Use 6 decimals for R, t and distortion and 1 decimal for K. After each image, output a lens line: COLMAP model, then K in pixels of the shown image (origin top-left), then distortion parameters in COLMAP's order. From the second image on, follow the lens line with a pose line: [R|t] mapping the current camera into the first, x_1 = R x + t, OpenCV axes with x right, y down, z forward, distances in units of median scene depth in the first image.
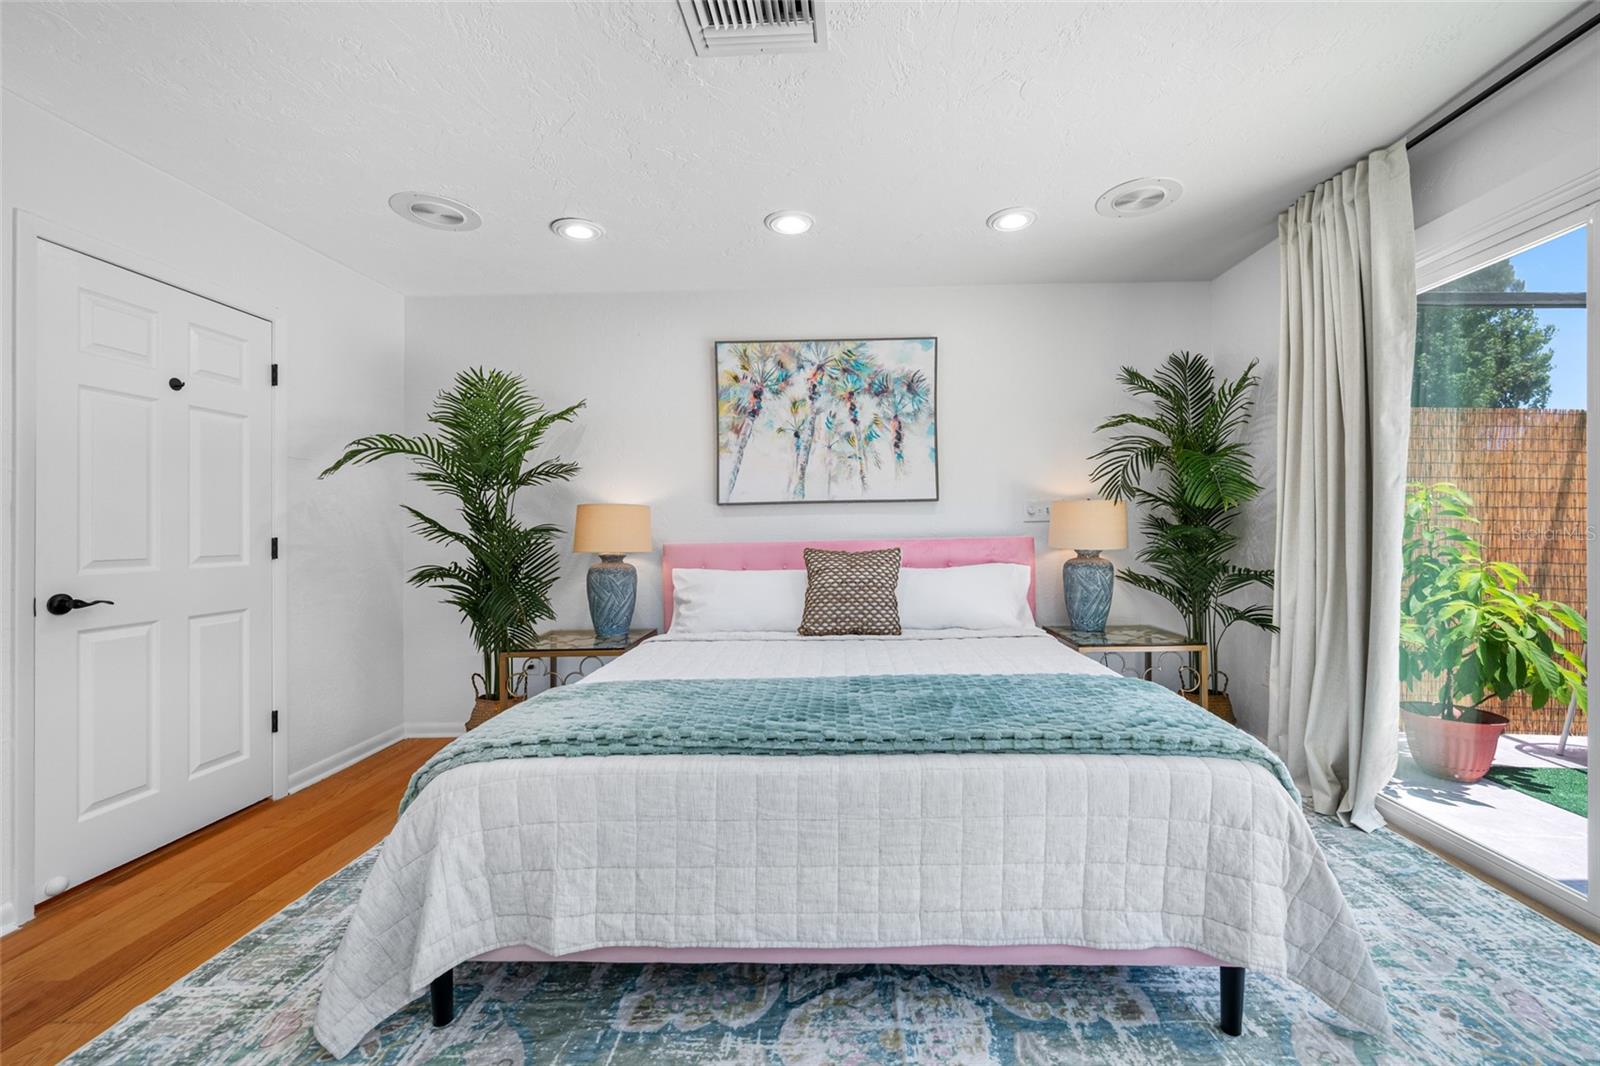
lens RADIAL K [[645.1, 0, 832.8], [0, 645.1, 531.8], [0, 0, 1]] dist [0.000278, -0.000471]
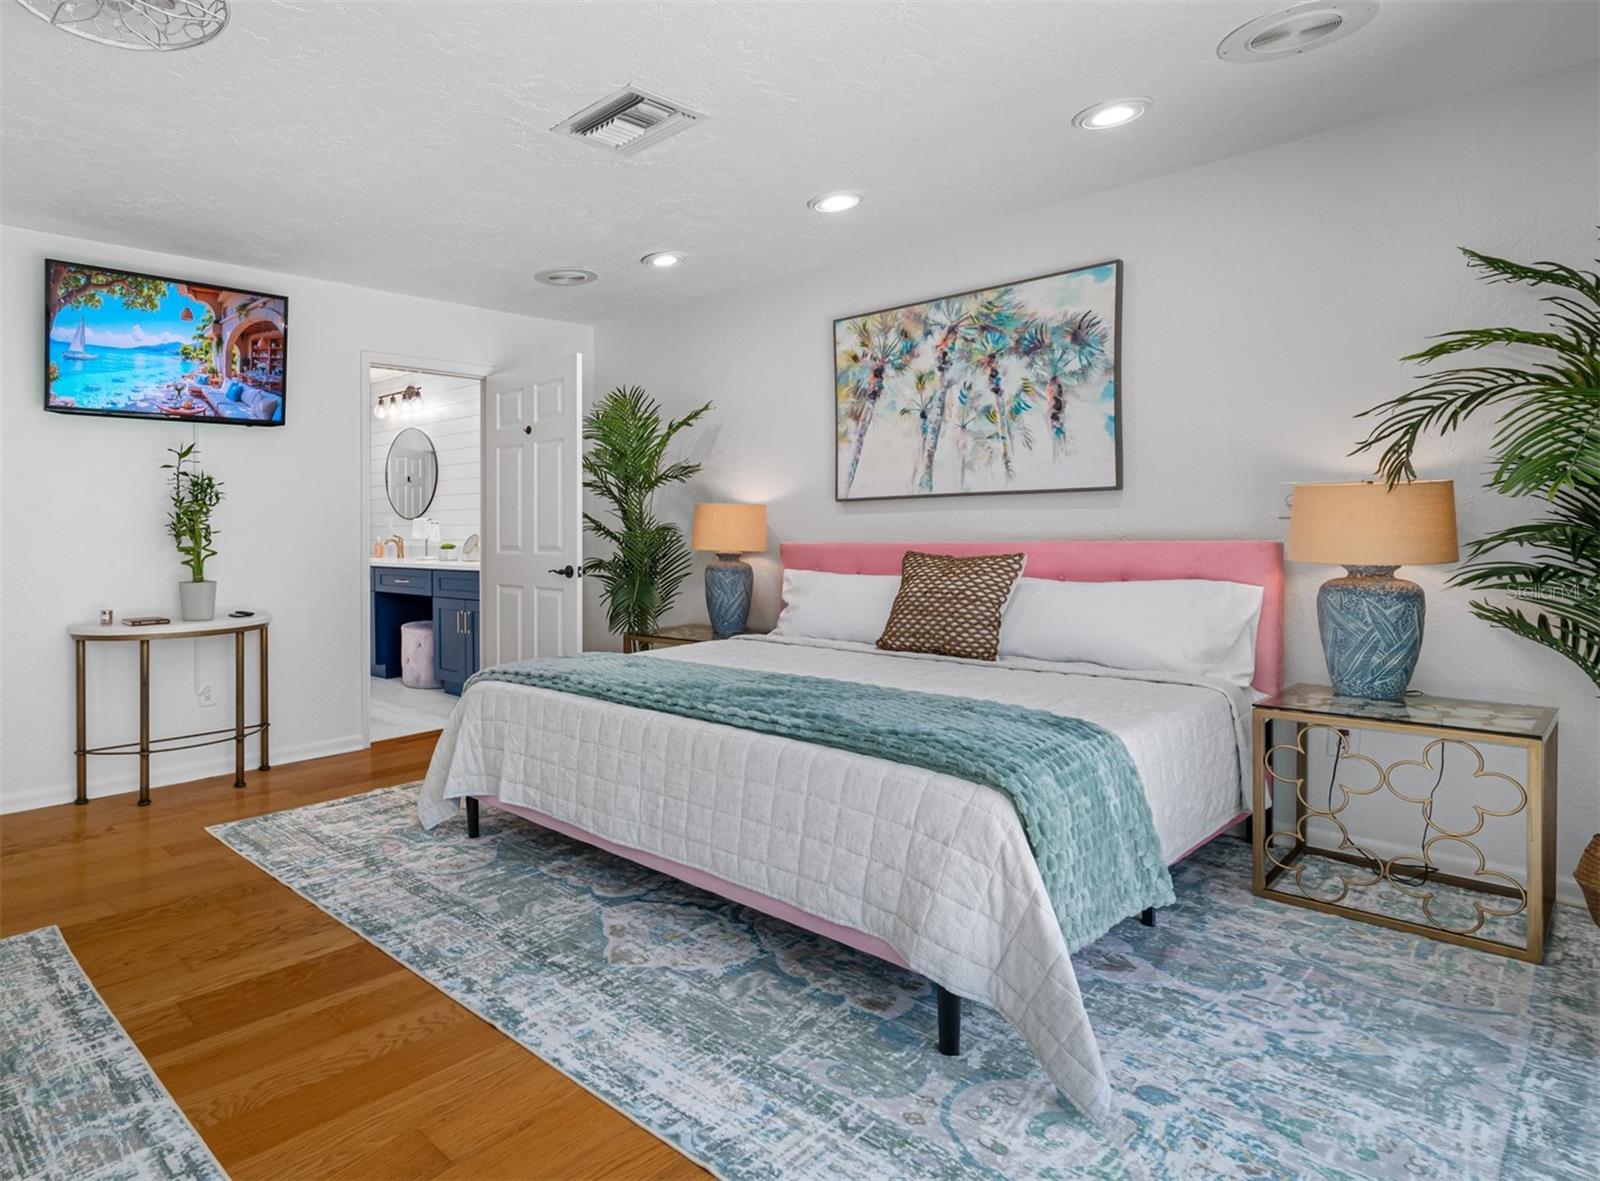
lens RADIAL K [[925.8, 0, 539.9], [0, 925.8, 535.3], [0, 0, 1]] dist [0.003137, -0.000360]
pose [[0.647779, 0.010313, -0.761759, 0.577579], [0.001634, 0.999887, 0.014927, -0.014590], [0.761827, -0.010914, 0.647689, -0.168787]]
